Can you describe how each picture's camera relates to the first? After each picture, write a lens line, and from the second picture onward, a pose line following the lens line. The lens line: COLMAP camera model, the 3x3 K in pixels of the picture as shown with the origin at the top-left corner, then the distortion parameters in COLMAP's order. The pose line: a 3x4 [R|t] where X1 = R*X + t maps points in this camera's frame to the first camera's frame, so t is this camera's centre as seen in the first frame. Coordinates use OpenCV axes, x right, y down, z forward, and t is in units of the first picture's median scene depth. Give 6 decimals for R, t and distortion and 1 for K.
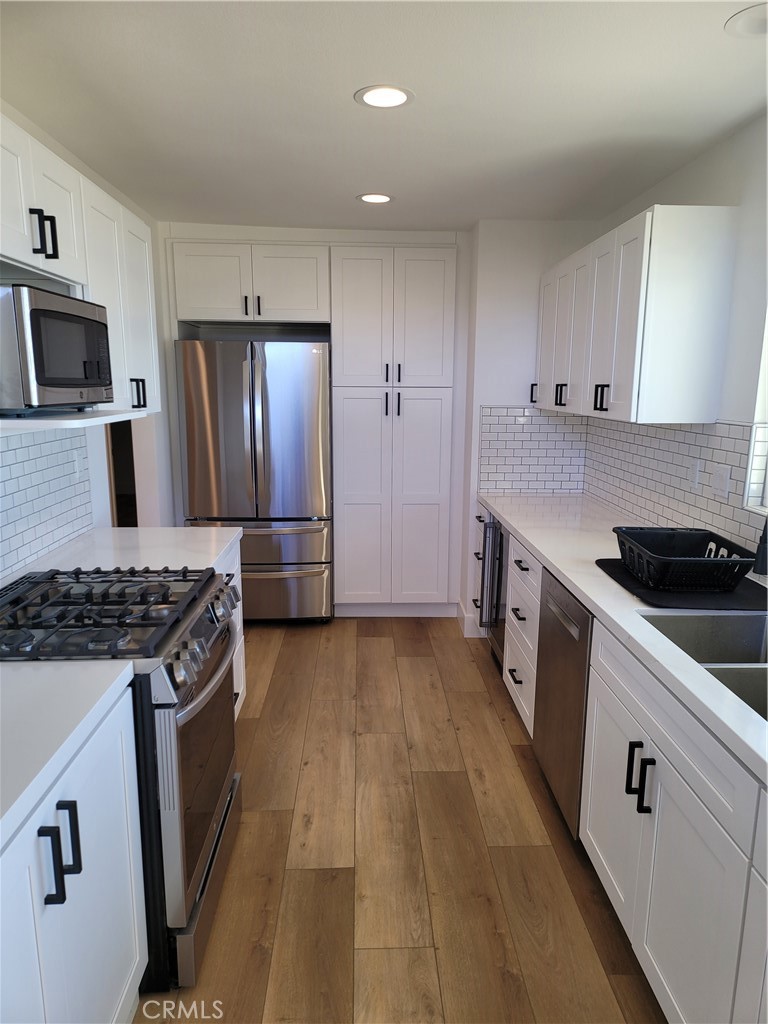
lens RADIAL K [[708.5, 0, 400.8], [0, 708.5, 526.6], [0, 0, 1]] dist [0.058901, -0.047831]
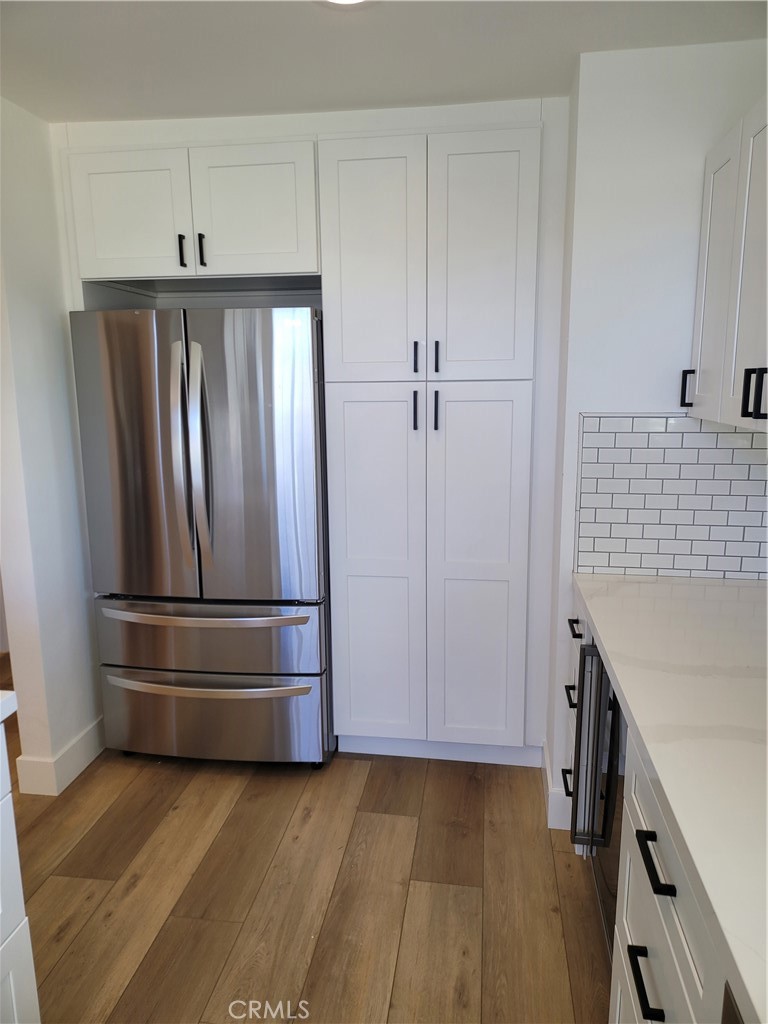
lens RADIAL K [[724.7, 0, 384.0], [0, 724.7, 512.0], [0, 0, 1]] dist [0.047739, -0.050829]
pose [[0.981080, 0.017608, -0.192802, 0.072261], [-0.020509, 0.999704, -0.013061, -0.083437], [0.192515, 0.016768, 0.981151, 0.424711]]
